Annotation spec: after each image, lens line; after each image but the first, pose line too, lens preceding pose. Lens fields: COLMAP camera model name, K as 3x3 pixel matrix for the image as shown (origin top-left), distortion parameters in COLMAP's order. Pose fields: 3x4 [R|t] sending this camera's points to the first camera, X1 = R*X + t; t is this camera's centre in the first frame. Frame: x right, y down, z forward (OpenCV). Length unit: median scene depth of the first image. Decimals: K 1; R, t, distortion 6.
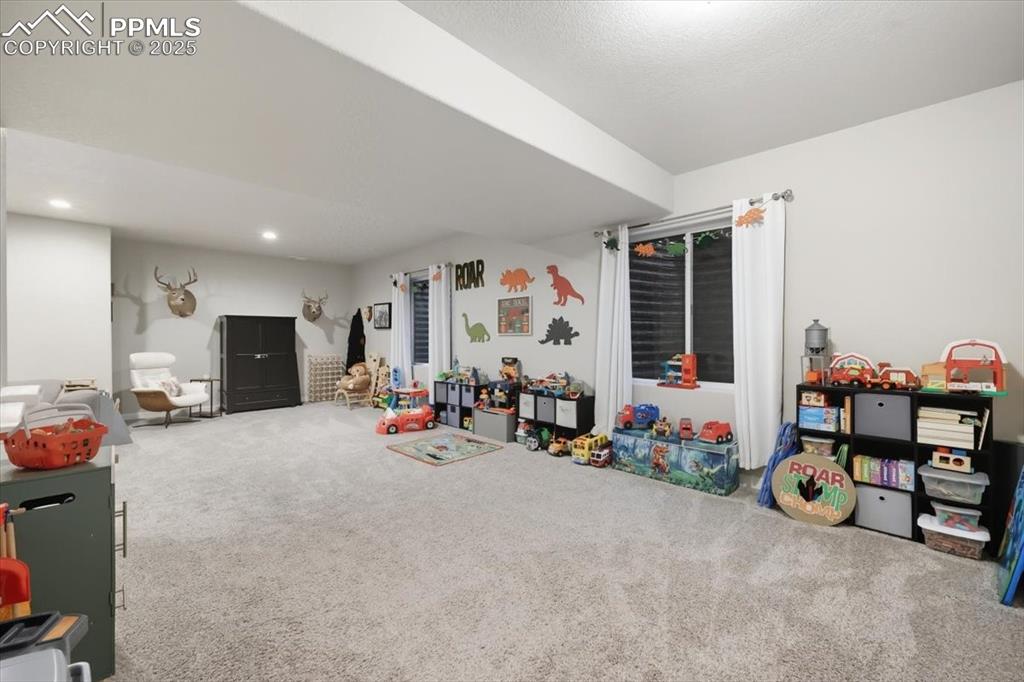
lens RADIAL K [[415.9, 0, 509.9], [0, 415.9, 338.5], [0, 0, 1]] dist [-0.002172, 0.001171]
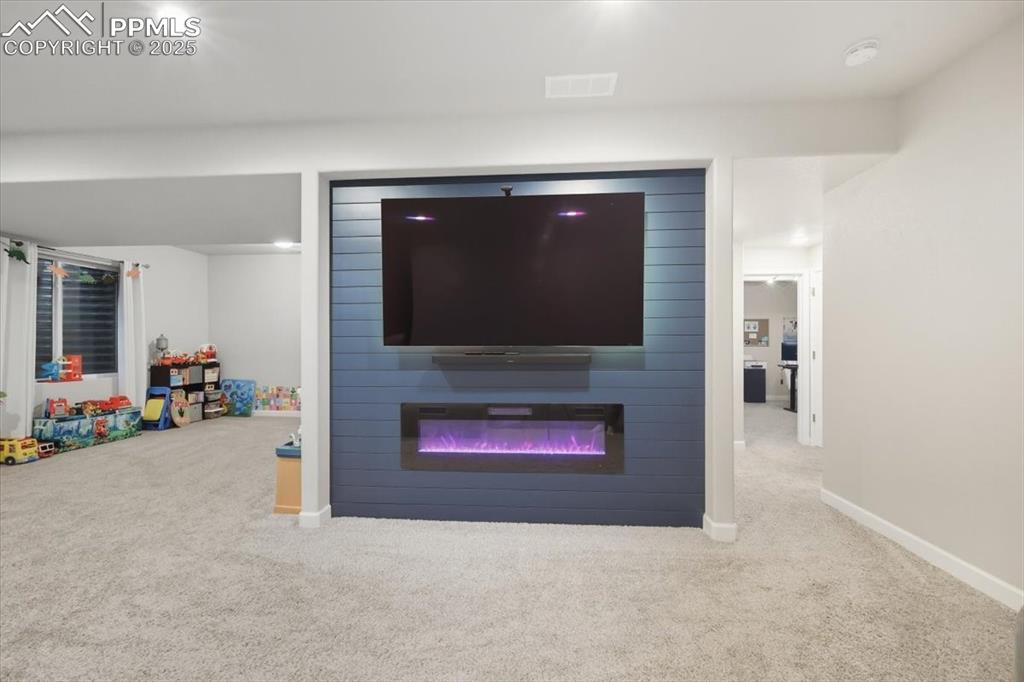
lens RADIAL K [[415.9, 0, 515.6], [0, 415.9, 344.8], [0, 0, 1]] dist [-0.002172, 0.001171]
pose [[-0.659809, 0.003256, 0.751426, -1.071930], [0.006131, 0.999981, 0.001051, 0.007757], [-0.751408, 0.005301, -0.659817, 0.572791]]
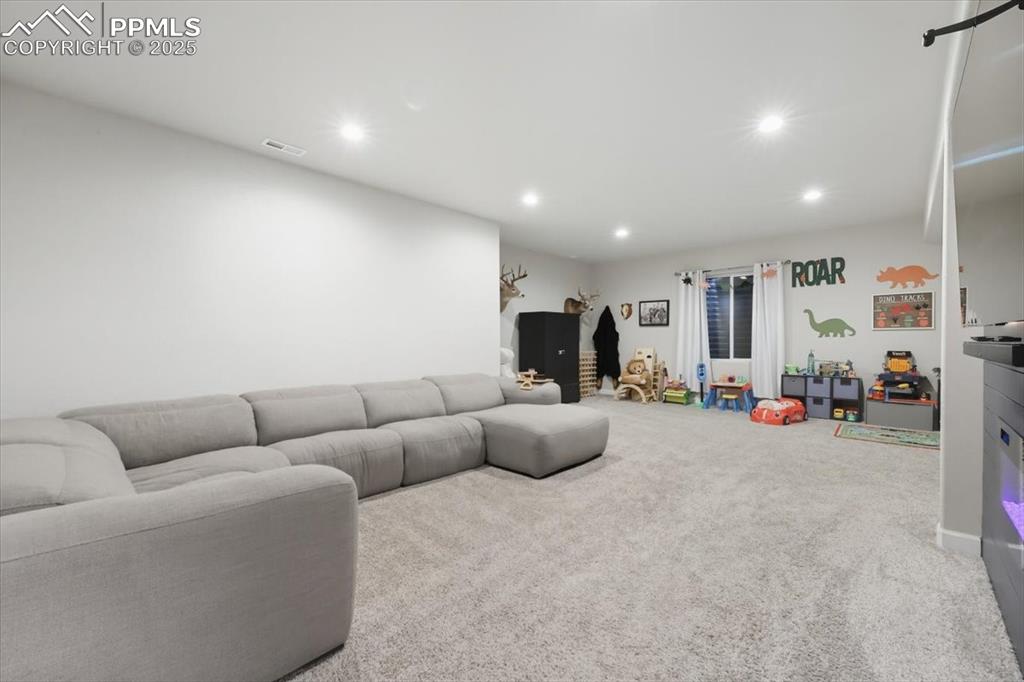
lens RADIAL K [[415.9, 0, 518.5], [0, 415.9, 341.4], [0, 0, 1]] dist [-0.002172, 0.001171]
pose [[0.999464, -0.000742, 0.032738, -0.971597], [0.000703, 0.999999, 0.001227, 0.019302], [-0.032738, -0.001204, 0.999463, -0.011059]]
